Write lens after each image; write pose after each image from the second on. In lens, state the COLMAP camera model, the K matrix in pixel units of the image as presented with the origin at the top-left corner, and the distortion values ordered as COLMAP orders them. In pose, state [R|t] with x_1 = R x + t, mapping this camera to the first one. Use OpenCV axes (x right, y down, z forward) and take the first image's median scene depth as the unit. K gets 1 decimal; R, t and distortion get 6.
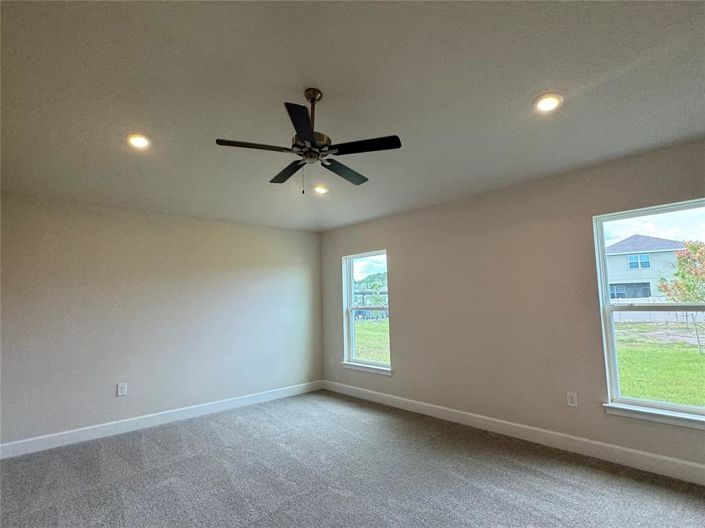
lens RADIAL K [[375.8, 0, 352.5], [0, 375.8, 264.0], [0, 0, 1]] dist [-0.001377, -0.000382]
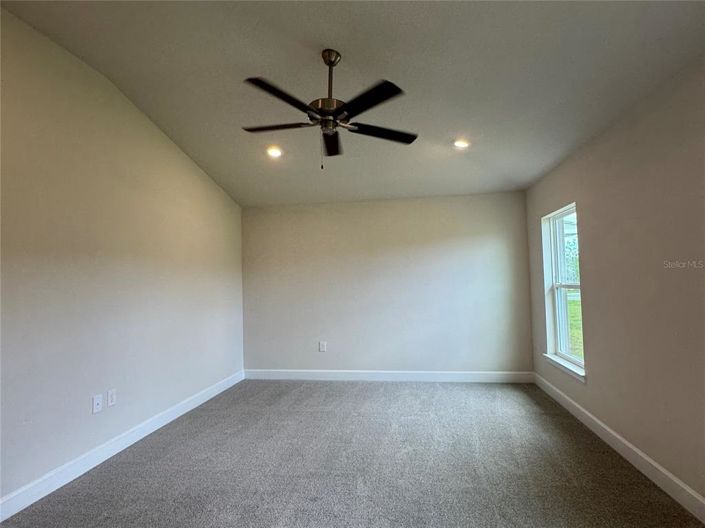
lens RADIAL K [[375.8, 0, 352.5], [0, 375.8, 264.0], [0, 0, 1]] dist [-0.001377, -0.000382]
pose [[0.632789, -0.026987, -0.773854, 0.343143], [0.086171, 0.995639, 0.035742, 0.014182], [0.769514, -0.089300, 0.632355, 0.228126]]
